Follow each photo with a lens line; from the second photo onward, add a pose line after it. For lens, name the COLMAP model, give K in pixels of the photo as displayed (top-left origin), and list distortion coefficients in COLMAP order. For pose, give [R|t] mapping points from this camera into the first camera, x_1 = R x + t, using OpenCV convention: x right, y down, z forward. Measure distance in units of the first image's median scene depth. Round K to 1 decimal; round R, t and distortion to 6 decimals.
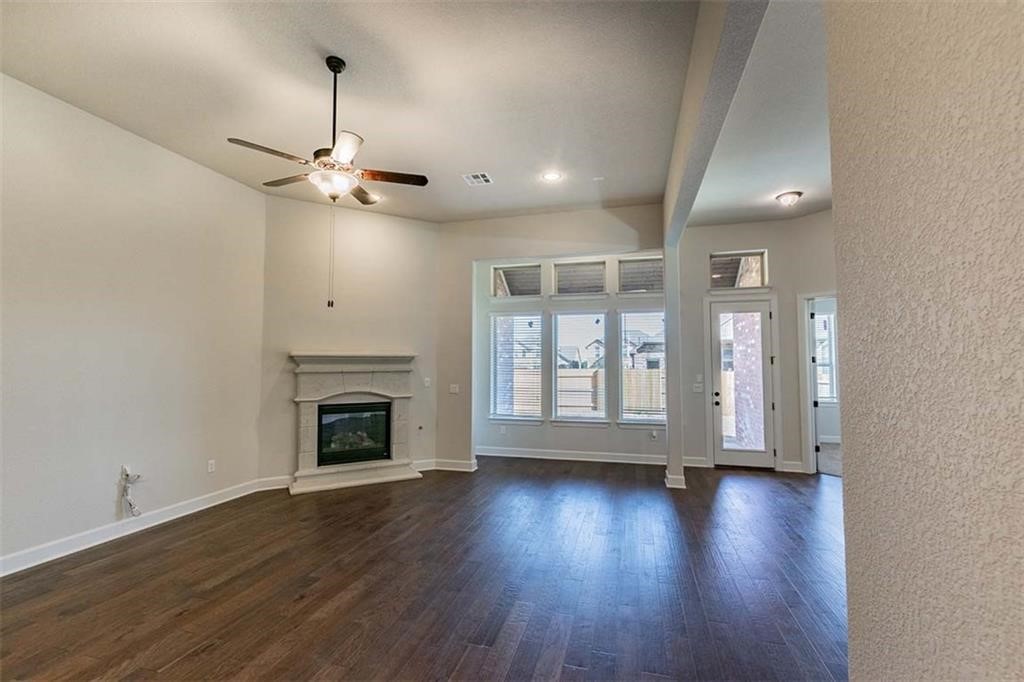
lens RADIAL K [[445.3, 0, 512.0], [0, 445.3, 341.0], [0, 0, 1]] dist [0.000990, -0.001128]
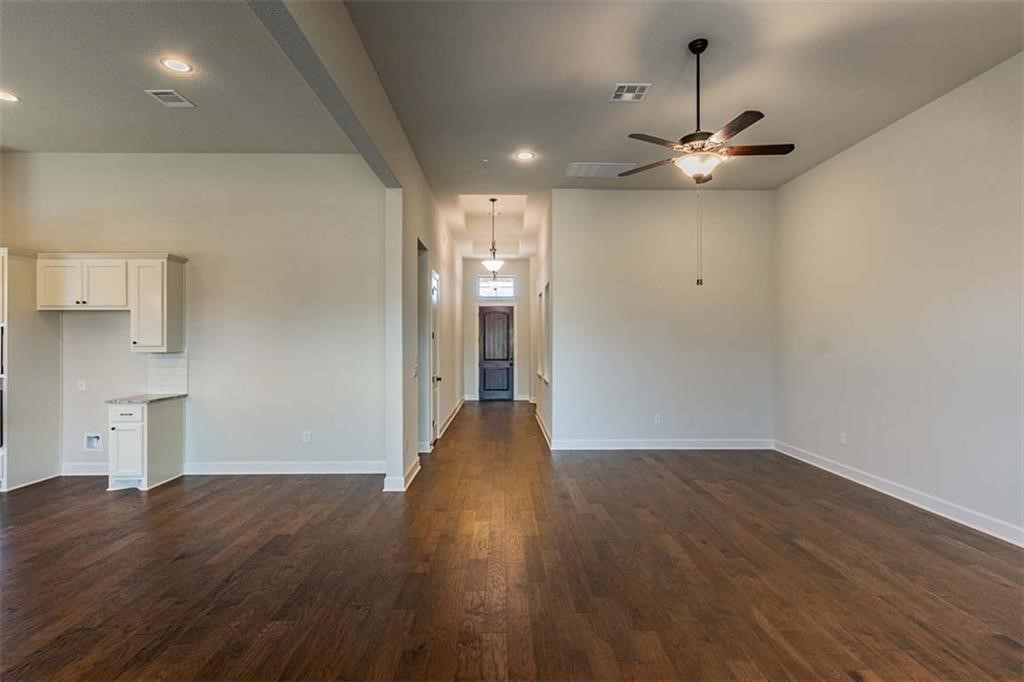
lens RADIAL K [[536.5, 0, 512.0], [0, 536.5, 341.0], [0, 0, 1]] dist [0.000581, 0.000594]
pose [[-0.962863, -0.000092, -0.269990, 0.321827], [0.016849, 0.998030, -0.060429, 0.112638], [0.269464, -0.062734, -0.960965, 1.896666]]
